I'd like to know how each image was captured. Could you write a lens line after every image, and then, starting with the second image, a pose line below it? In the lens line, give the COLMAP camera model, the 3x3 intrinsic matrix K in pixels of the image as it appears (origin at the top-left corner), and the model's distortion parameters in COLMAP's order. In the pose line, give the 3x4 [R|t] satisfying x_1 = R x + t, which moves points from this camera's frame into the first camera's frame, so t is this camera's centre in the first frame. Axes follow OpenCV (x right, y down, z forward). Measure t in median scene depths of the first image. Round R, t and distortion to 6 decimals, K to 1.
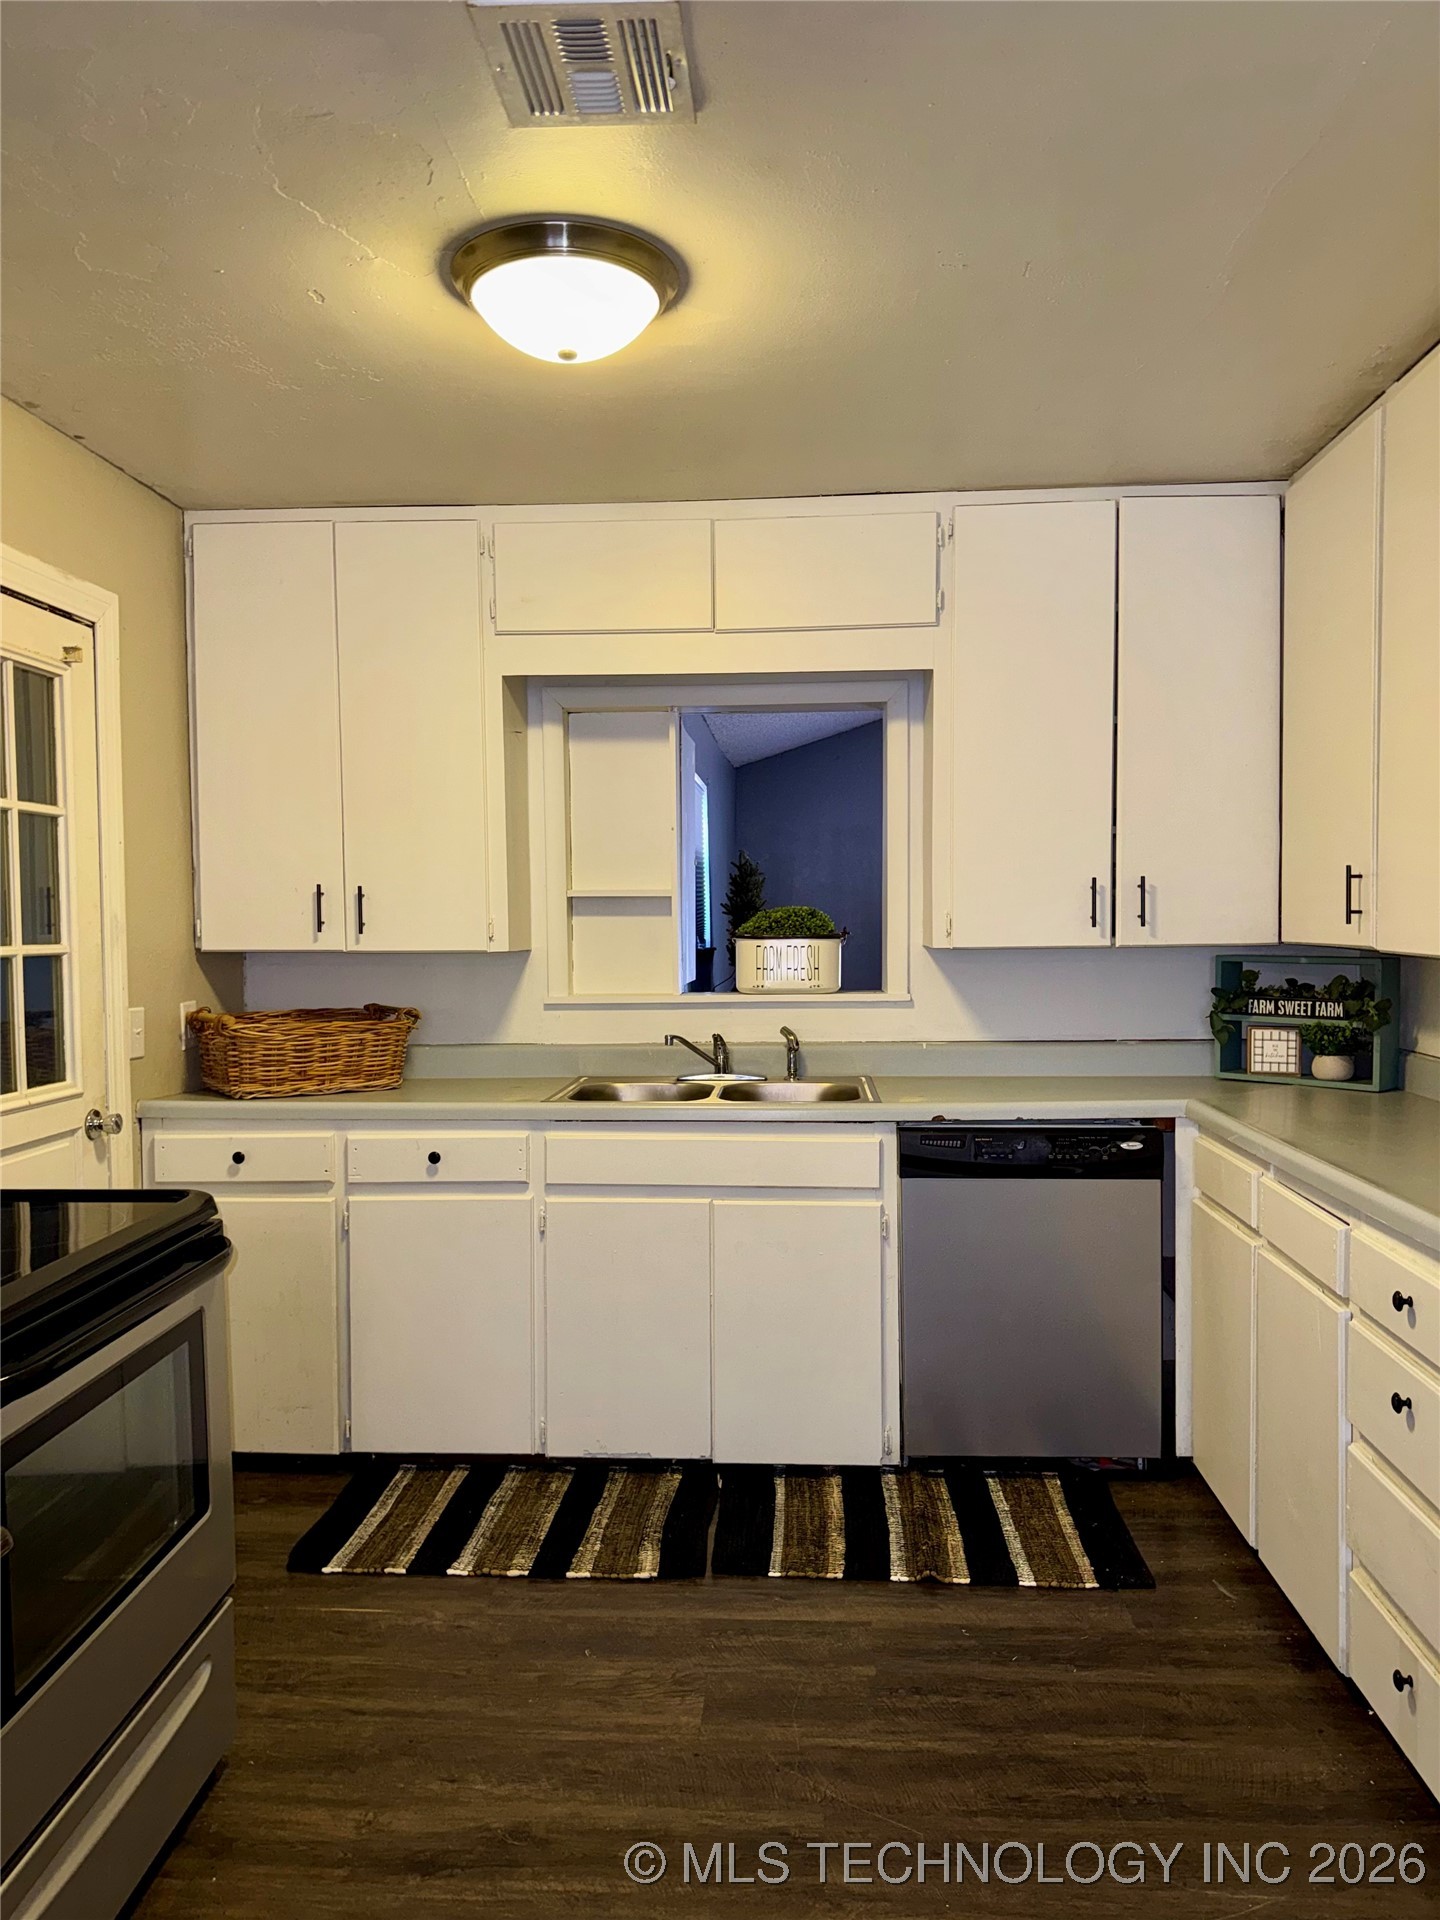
lens RADIAL K [[1358.3, 0, 728.1], [0, 1358.3, 973.5], [0, 0, 1]] dist [0.169690, -0.298952]
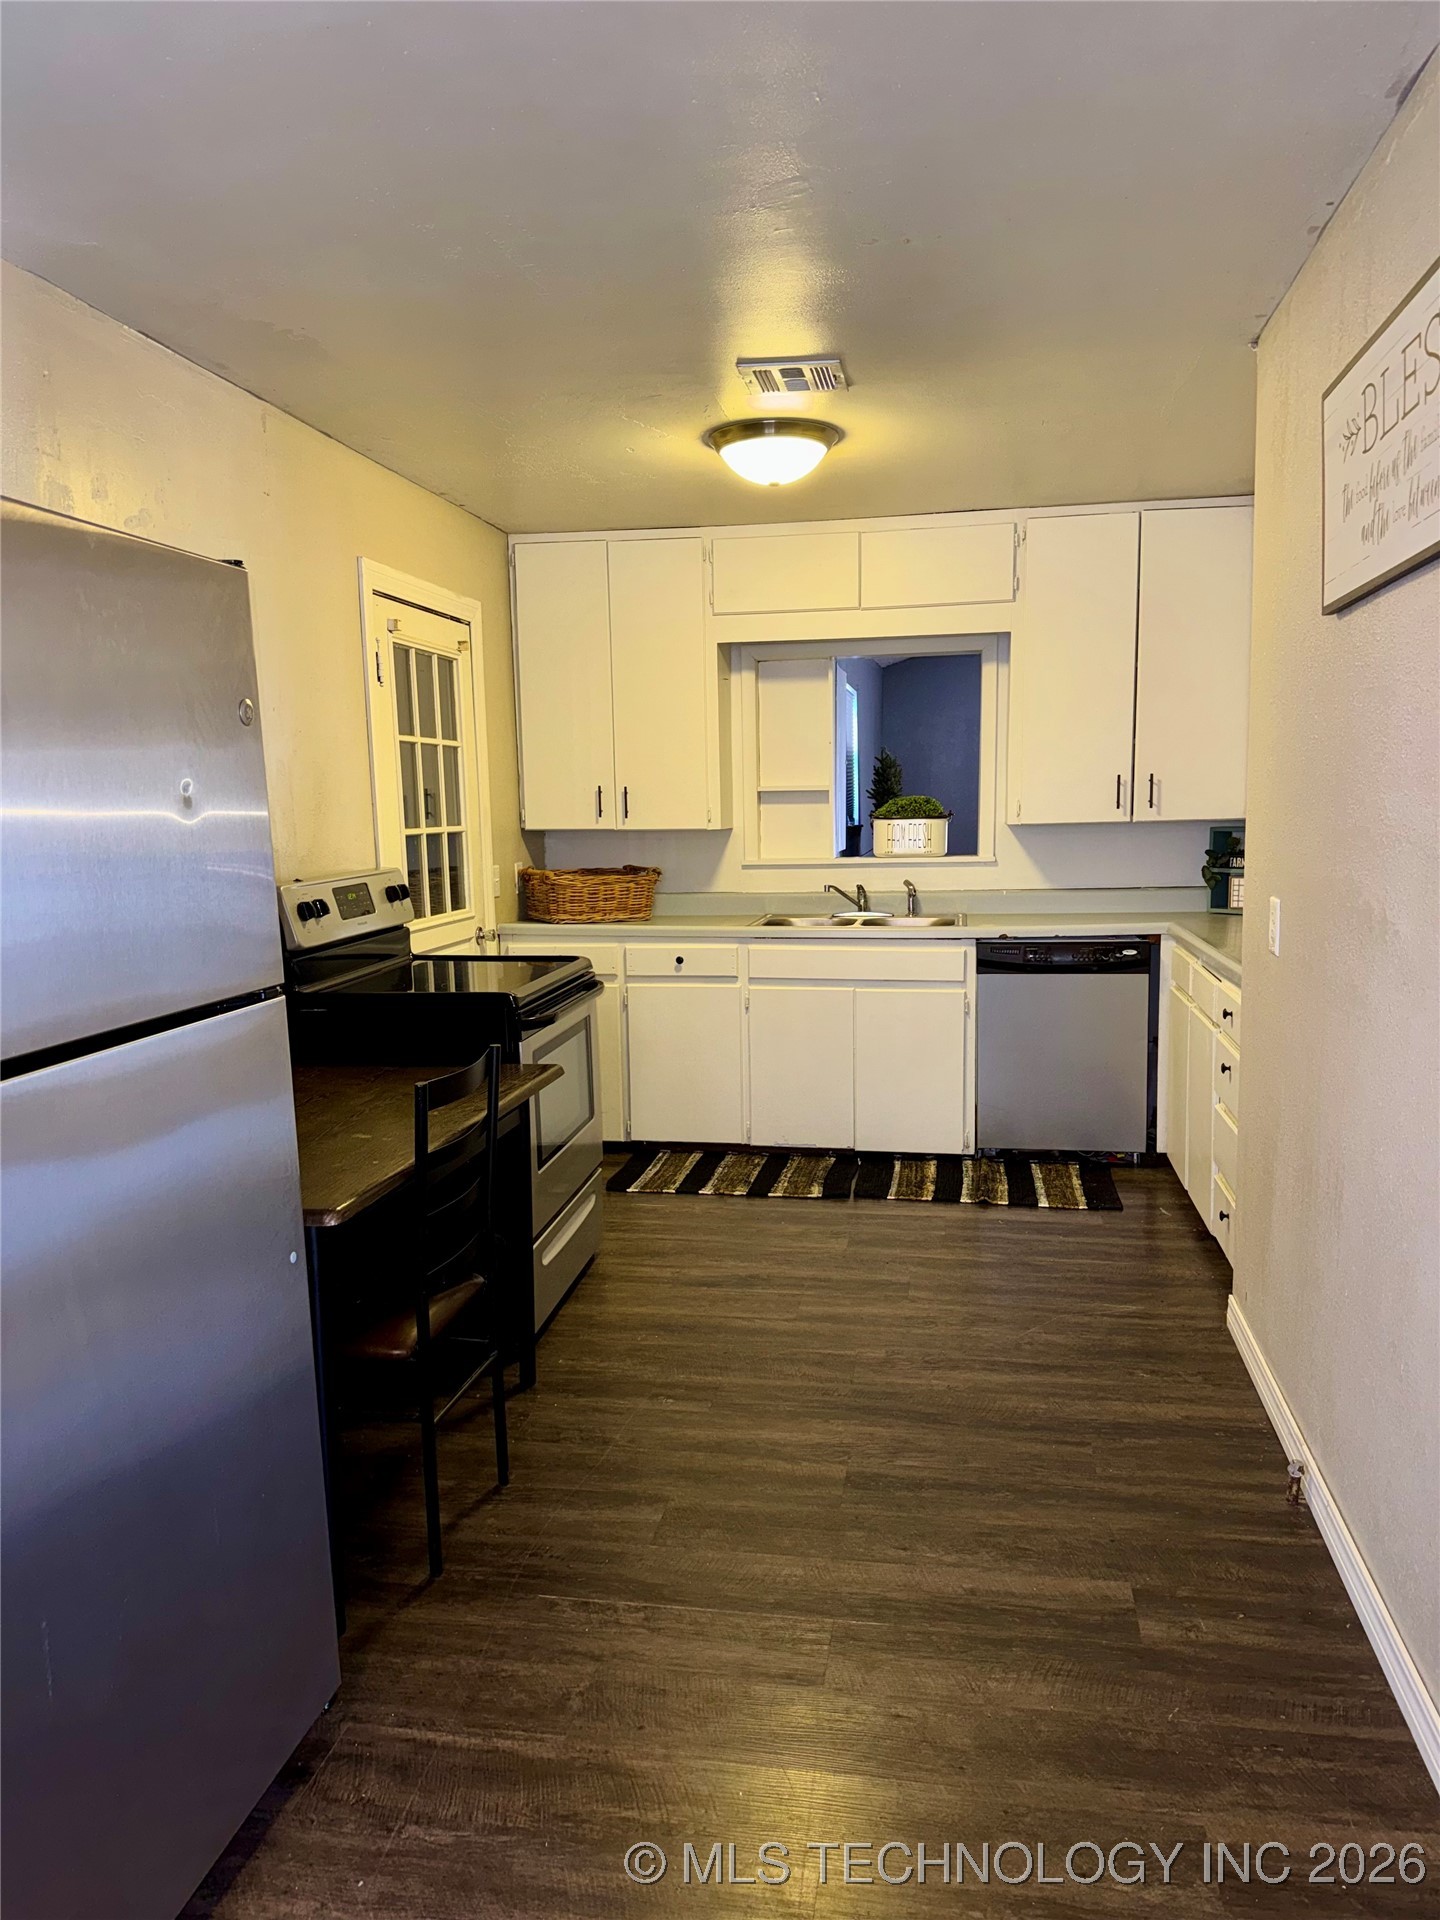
lens RADIAL K [[1358.3, 0, 728.1], [0, 1358.3, 973.5], [0, 0, 1]] dist [0.169690, -0.298952]
pose [[0.993795, 0.006303, -0.111045, 0.016332], [0.003703, 0.995964, 0.089678, 0.008488], [0.111162, -0.089533, 0.989761, -0.543181]]
